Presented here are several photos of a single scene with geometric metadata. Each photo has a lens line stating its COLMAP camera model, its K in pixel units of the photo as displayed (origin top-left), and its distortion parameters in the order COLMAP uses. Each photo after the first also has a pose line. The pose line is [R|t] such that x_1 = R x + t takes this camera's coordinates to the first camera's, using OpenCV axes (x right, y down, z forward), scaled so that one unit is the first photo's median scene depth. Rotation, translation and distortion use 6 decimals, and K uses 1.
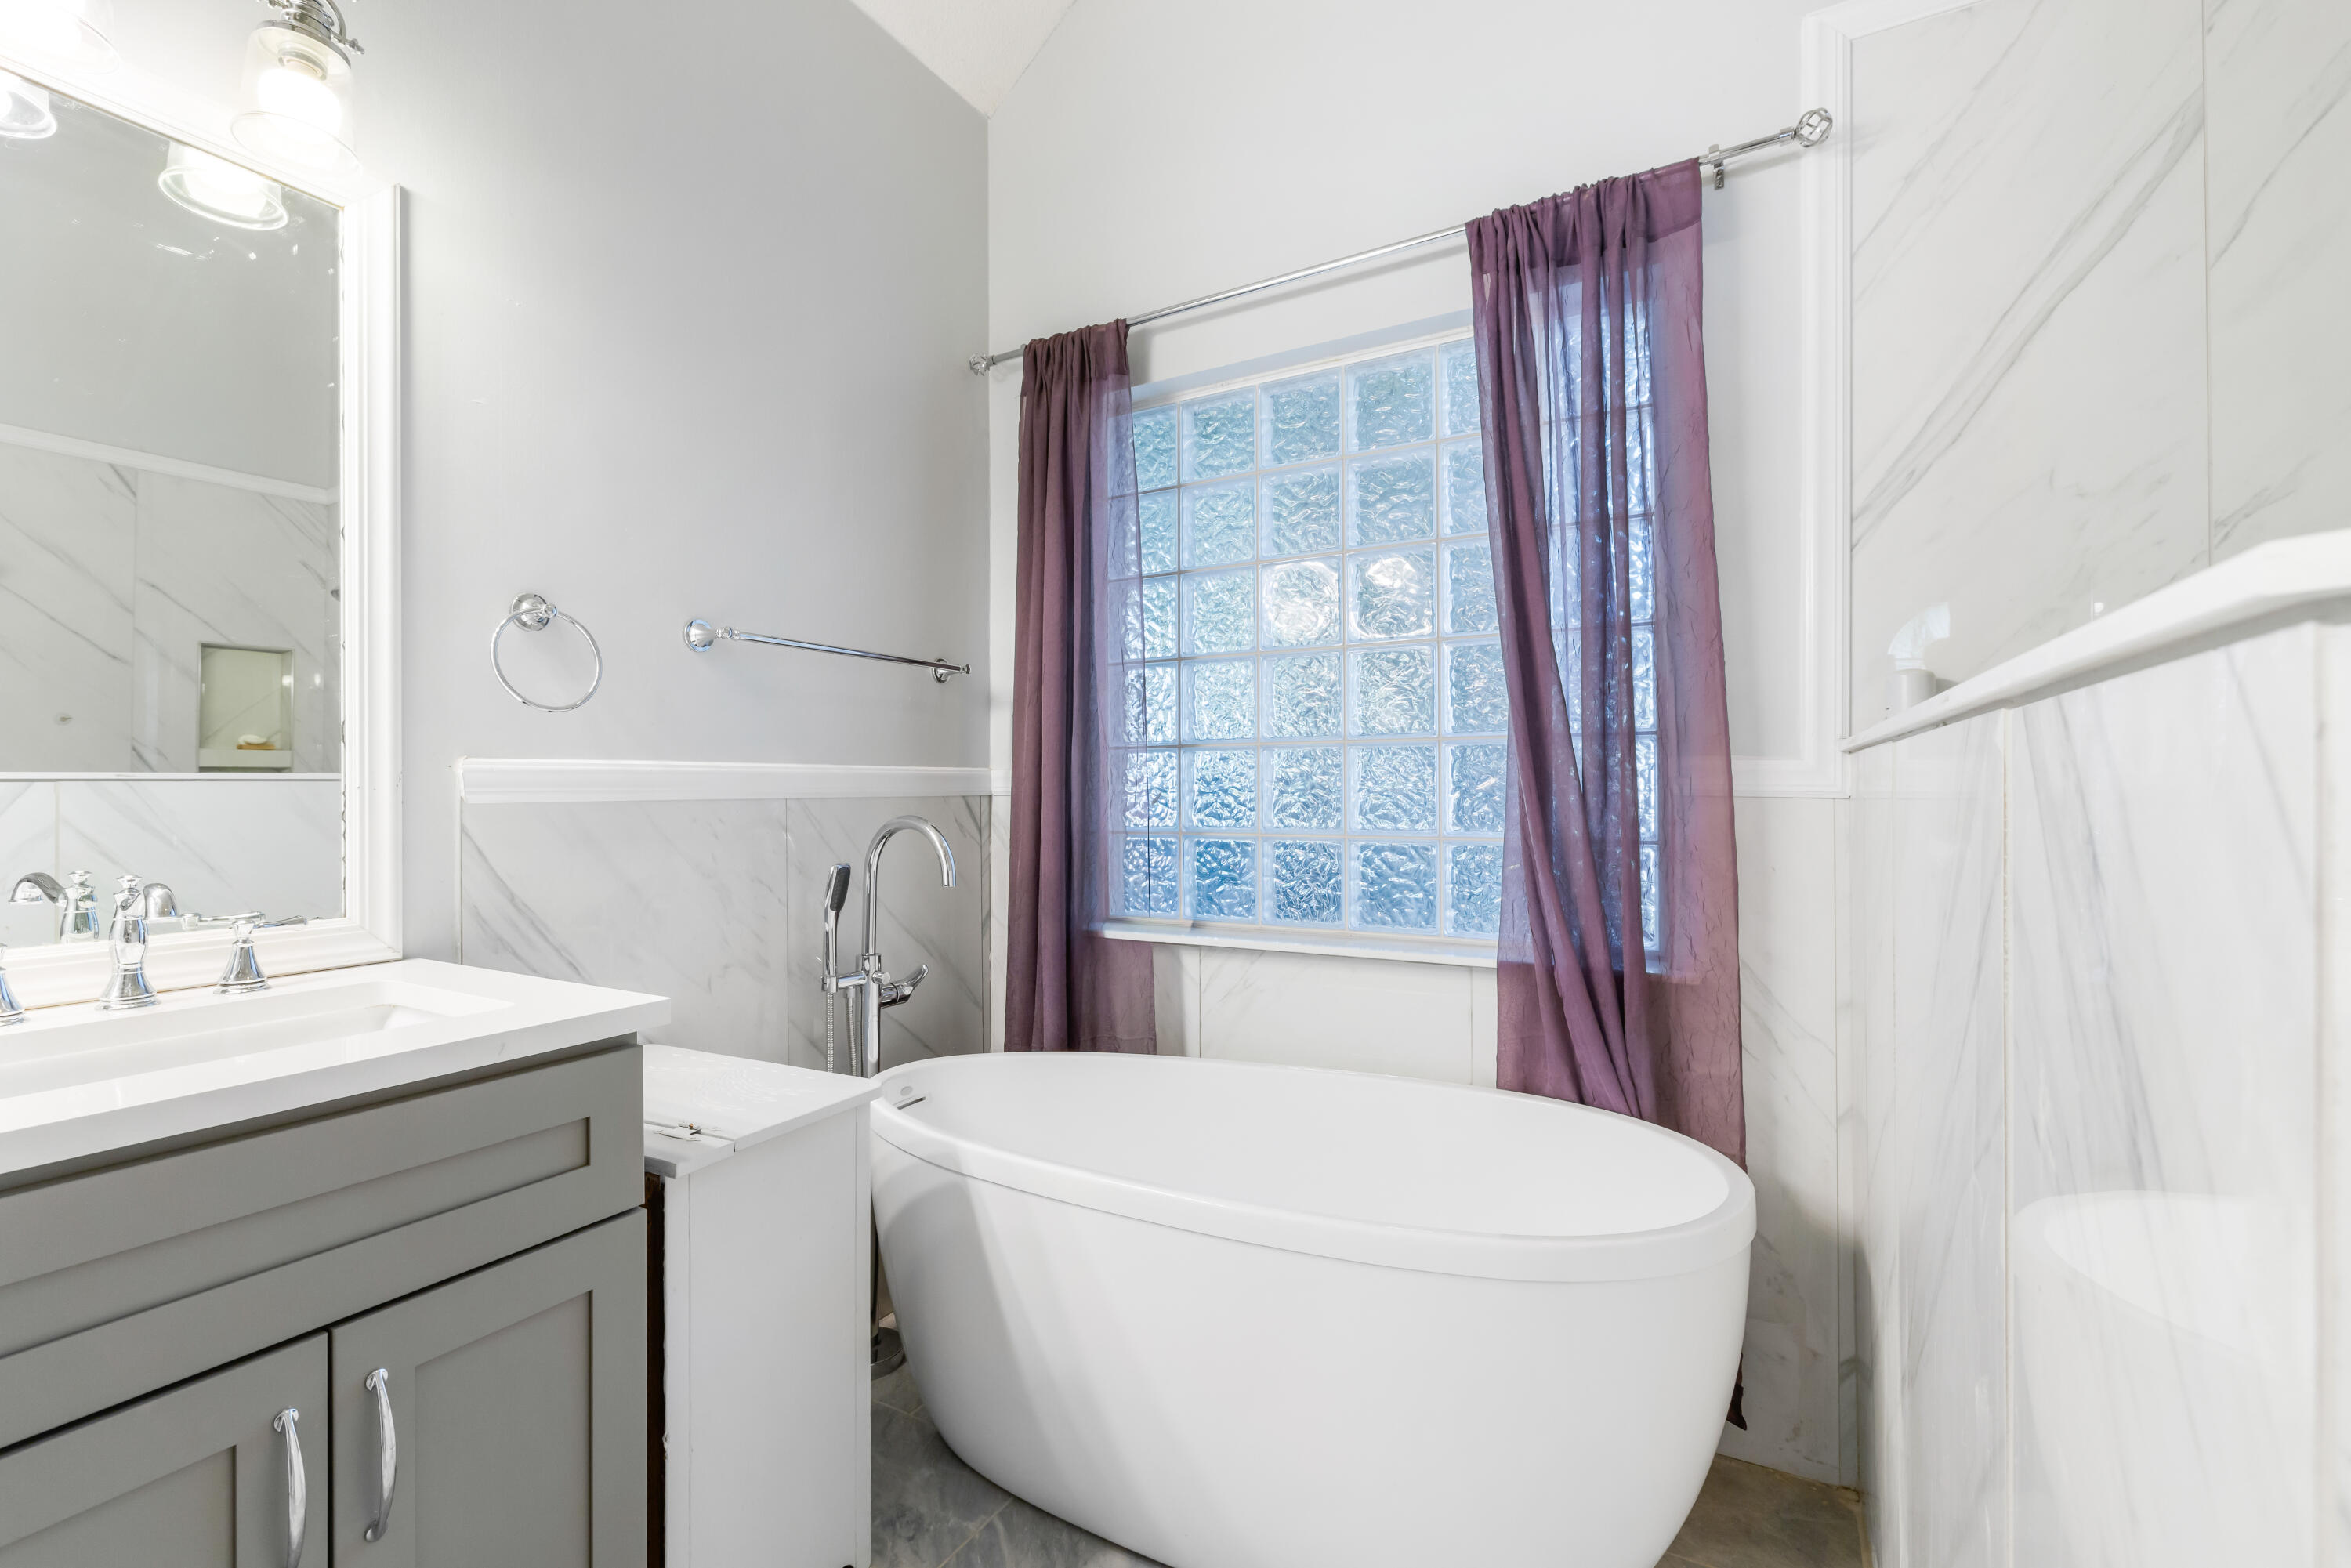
lens RADIAL K [[1056.4, 0, 1168.4], [0, 1056.4, 782.4], [0, 0, 1]] dist [-0.001005, 0.000092]
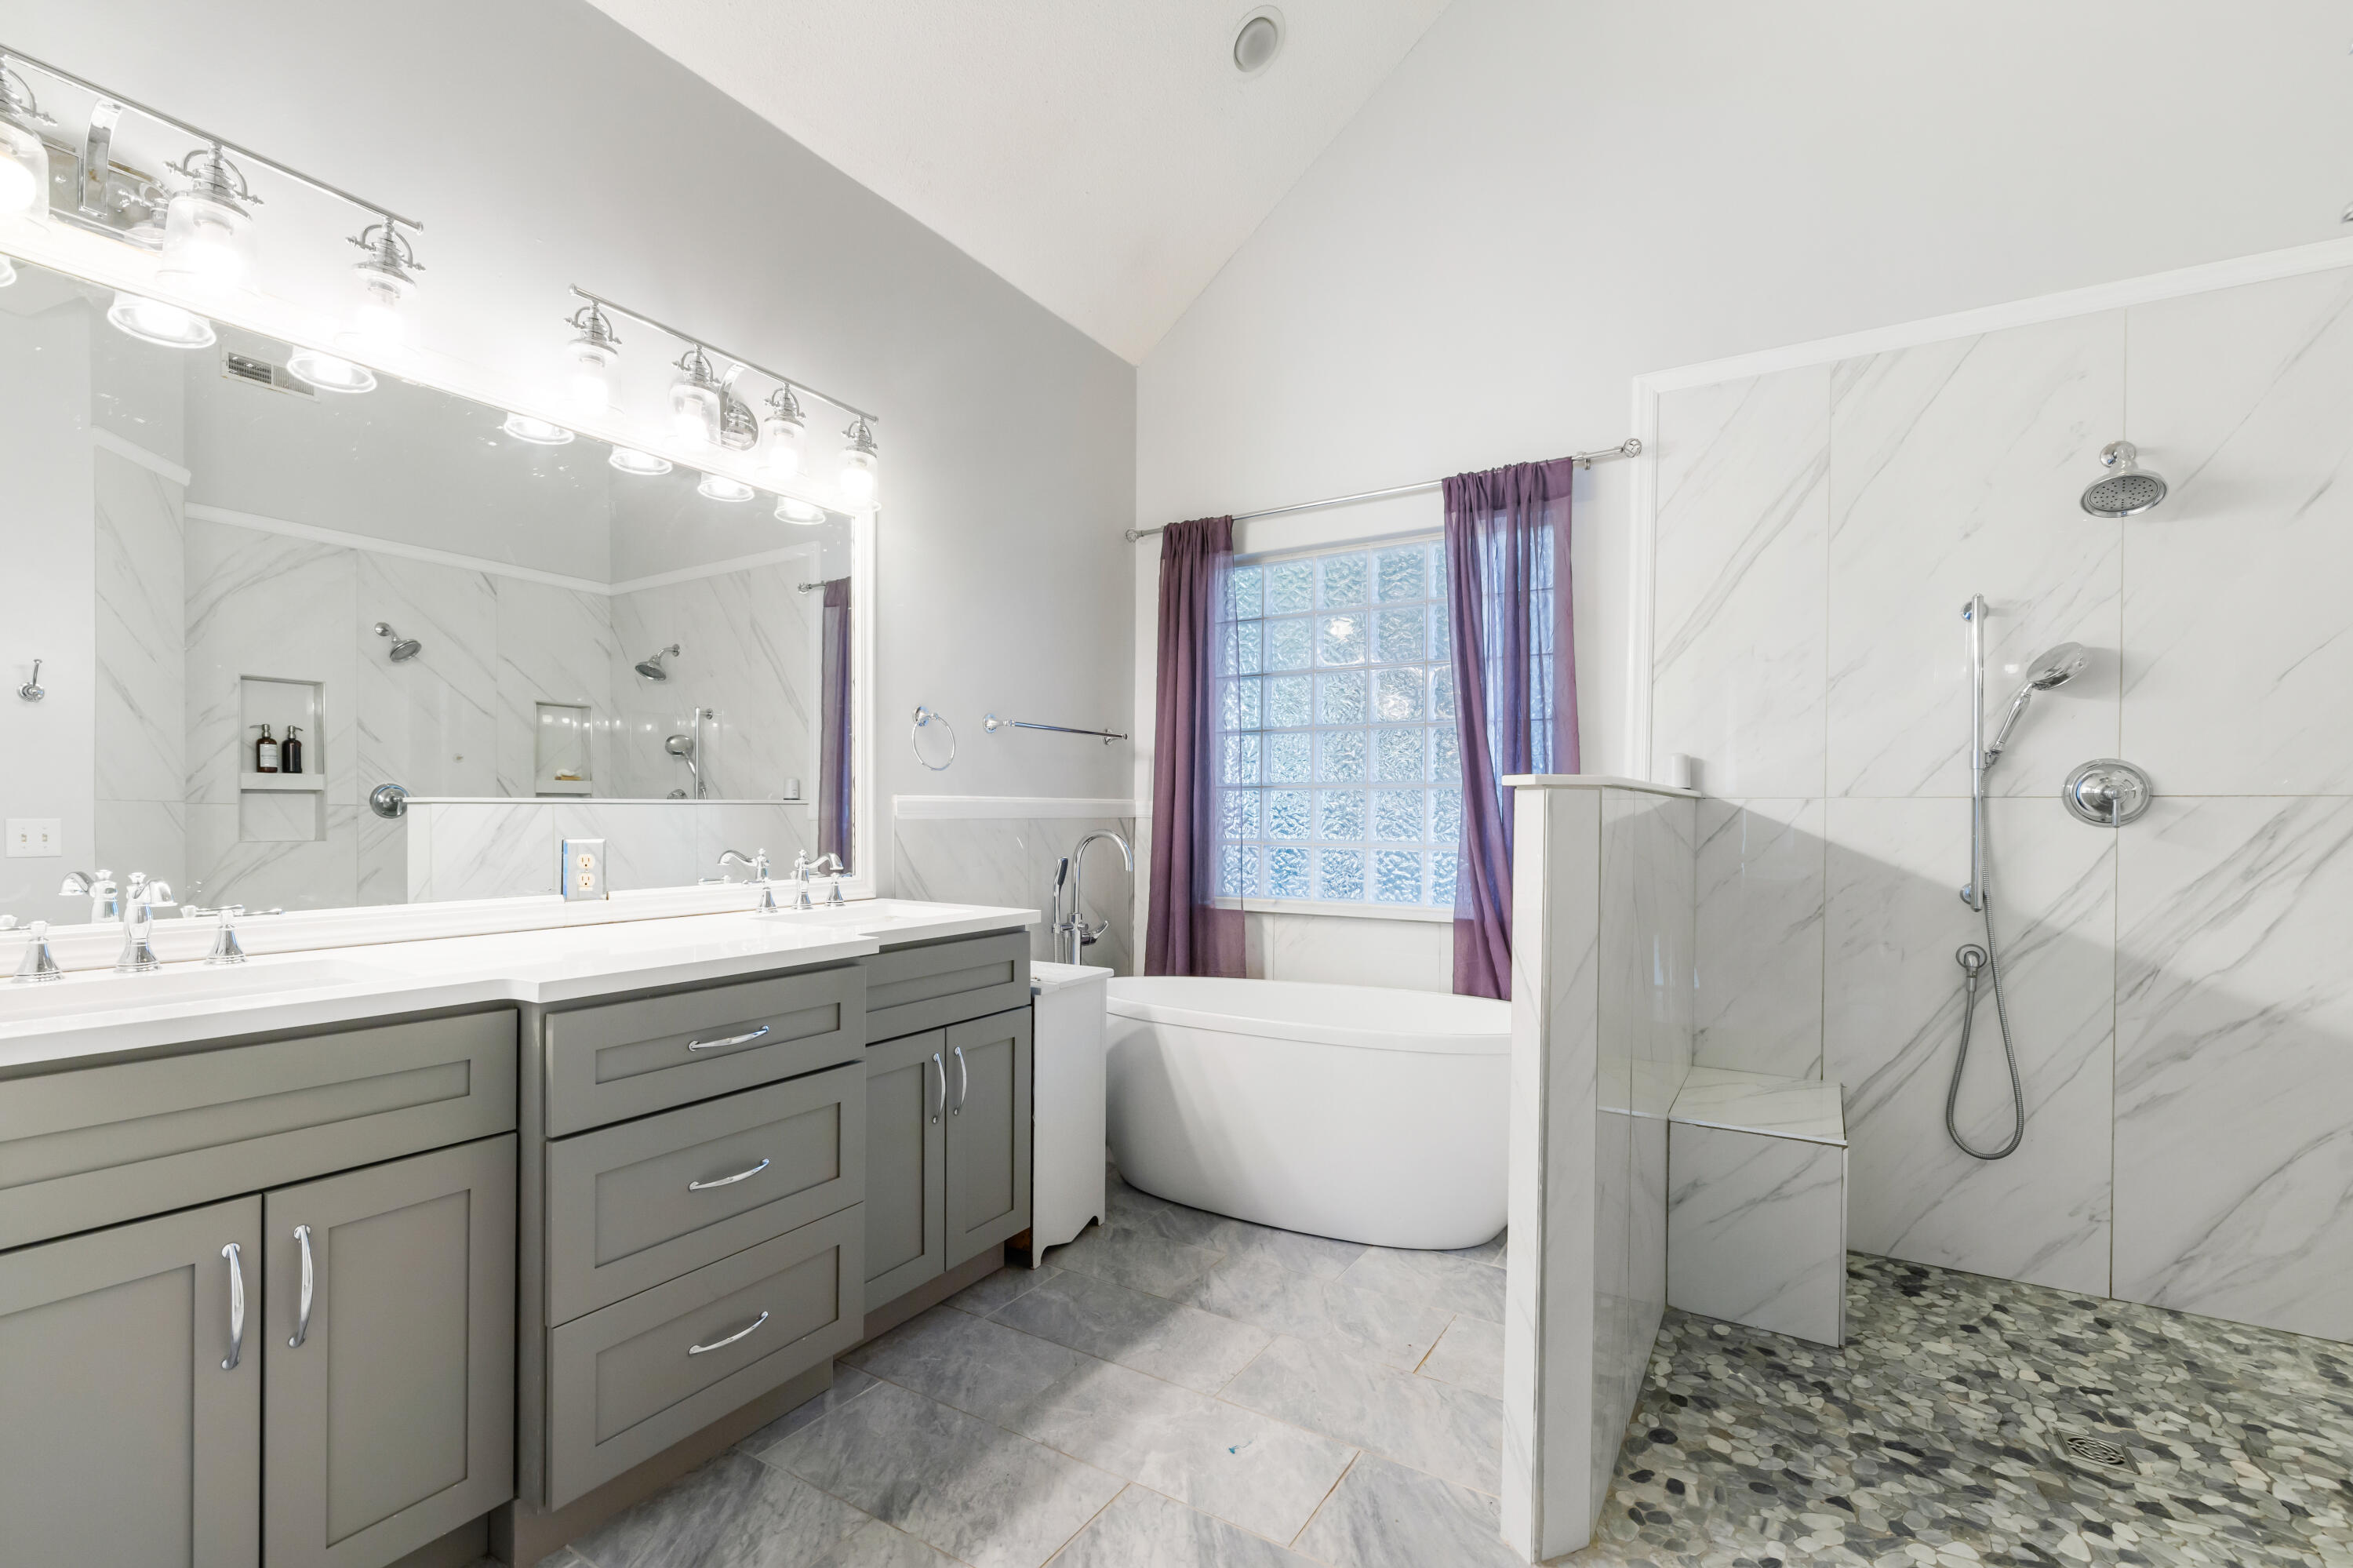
lens RADIAL K [[1040.6, 0, 1175.1], [0, 1040.6, 826.8], [0, 0, 1]] dist [0.000238, 0.000088]
pose [[0.999192, 0.010806, -0.038704, -0.060998], [-0.010006, 0.999734, 0.020800, -0.006690], [0.038918, -0.020395, 0.999034, -0.573841]]
